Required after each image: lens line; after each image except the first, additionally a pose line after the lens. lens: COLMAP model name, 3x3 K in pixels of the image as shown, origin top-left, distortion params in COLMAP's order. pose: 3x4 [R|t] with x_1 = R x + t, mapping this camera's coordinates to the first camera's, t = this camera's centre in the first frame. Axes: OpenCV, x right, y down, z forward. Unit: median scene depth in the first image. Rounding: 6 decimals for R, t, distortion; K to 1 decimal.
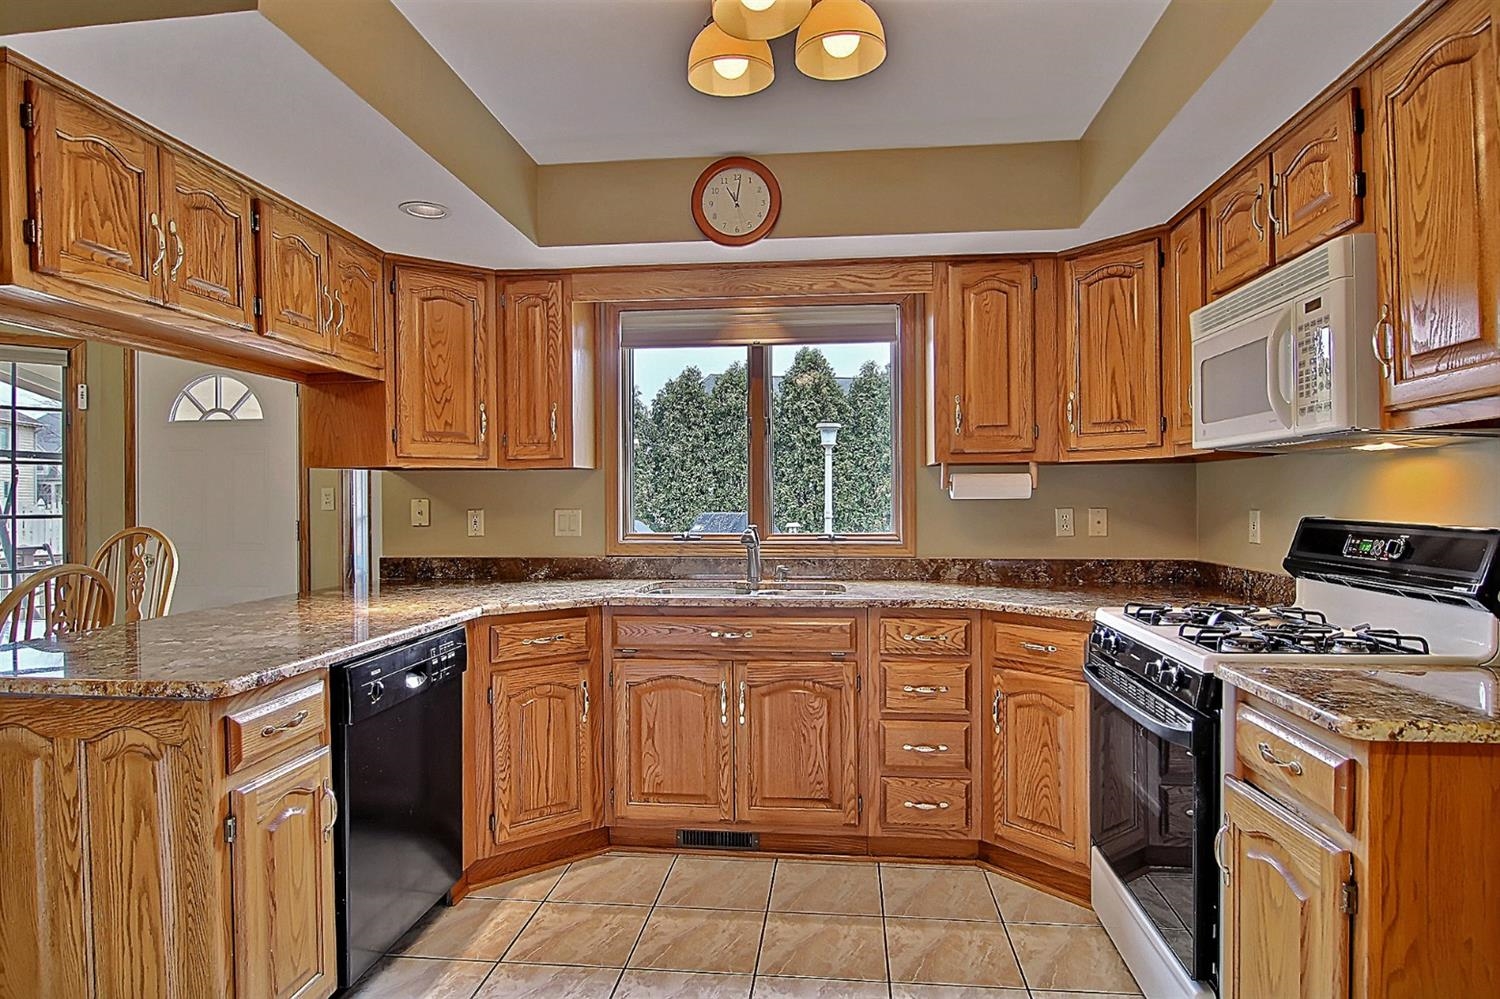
lens RADIAL K [[867.9, 0, 751.8], [0, 867.9, 495.5], [0, 0, 1]] dist [-0.001965, -0.000690]
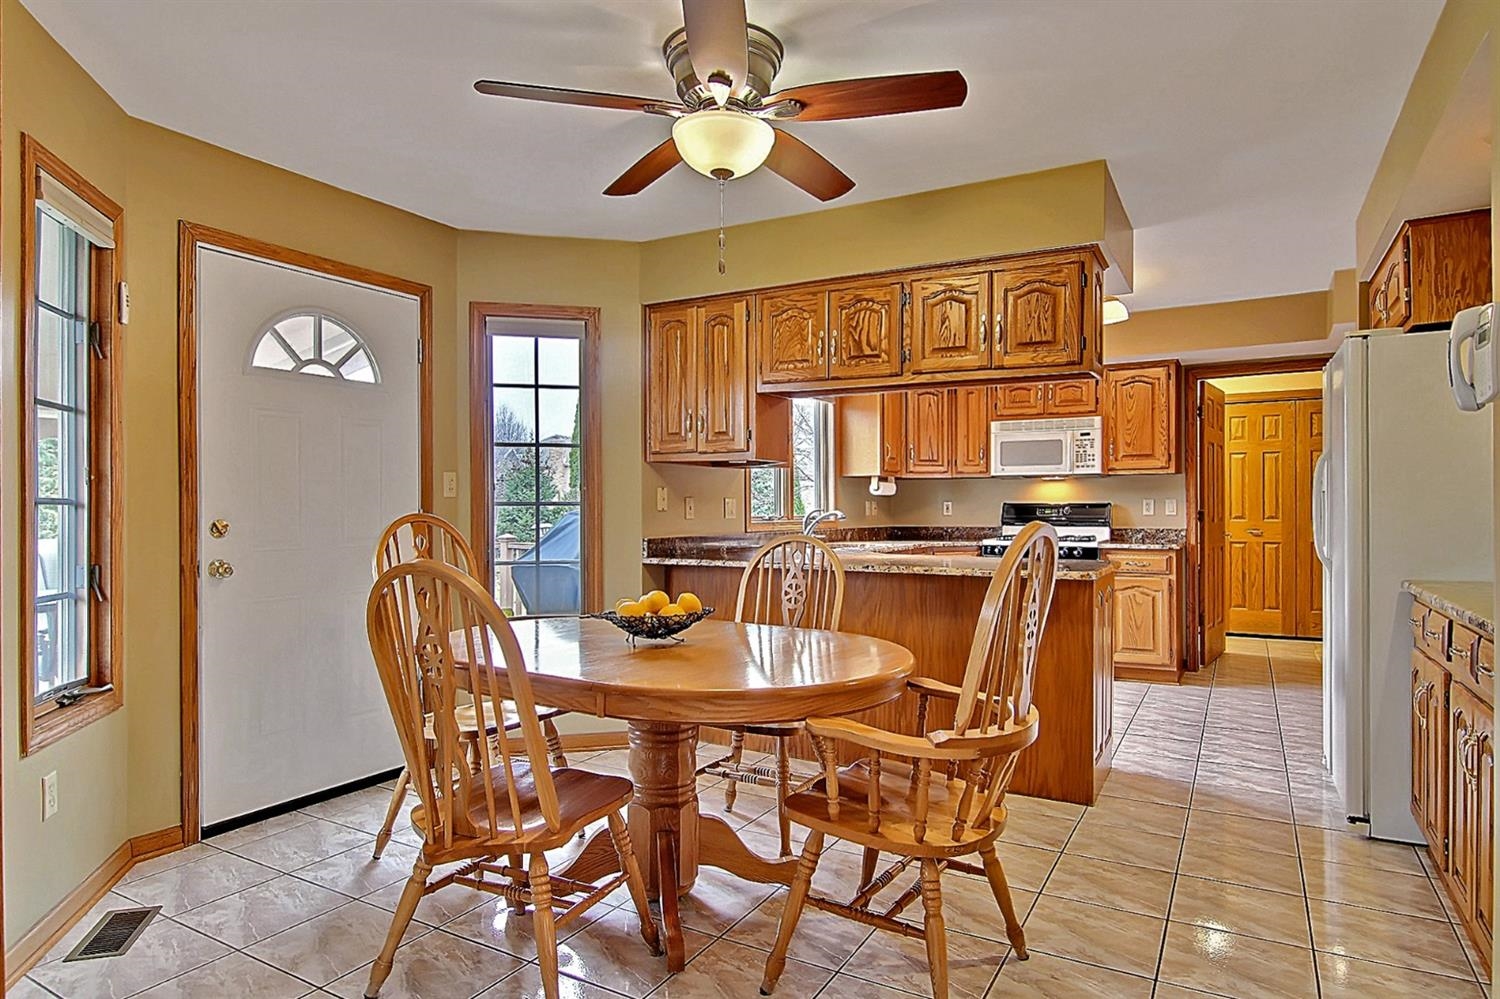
lens RADIAL K [[867.9, 0, 743.7], [0, 867.9, 506.5], [0, 0, 1]] dist [-0.001965, -0.000690]
pose [[0.401362, 0.006022, 0.915900, -1.540259], [-0.005014, 0.999978, -0.004378, 0.037498], [-0.915906, -0.002836, 0.401383, 0.477261]]
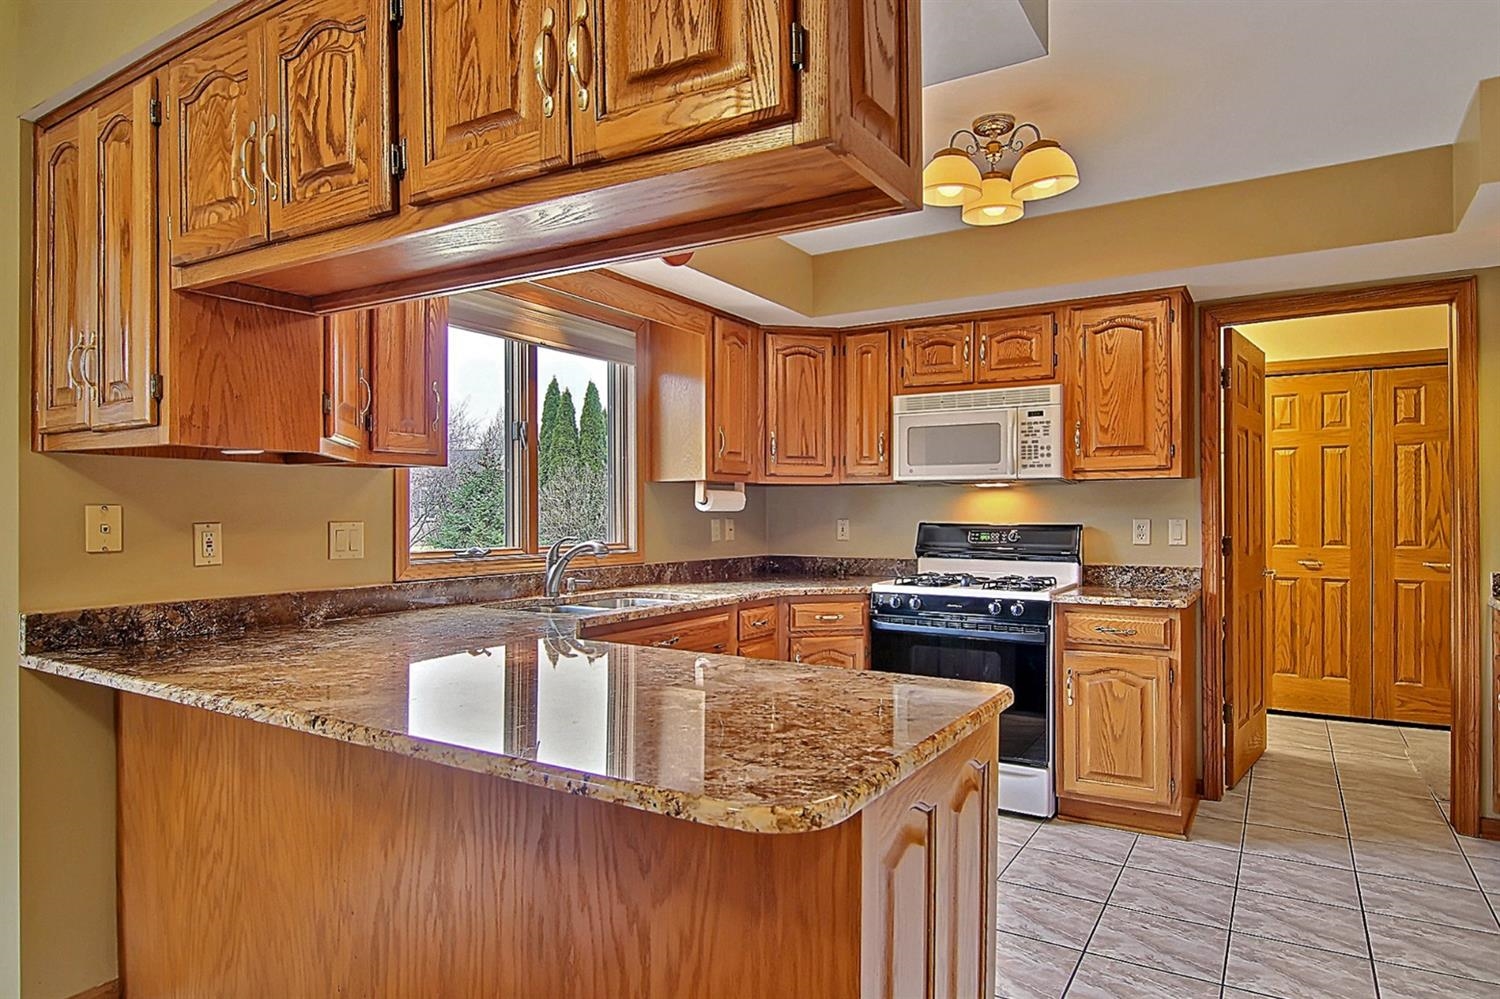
lens RADIAL K [[867.9, 0, 761.8], [0, 867.9, 504.7], [0, 0, 1]] dist [-0.001965, -0.000690]
pose [[0.418589, 0.013533, 0.908075, -0.774177], [-0.007057, 0.999907, -0.011648, 0.008497], [-0.908148, -0.001532, 0.418646, 0.406109]]
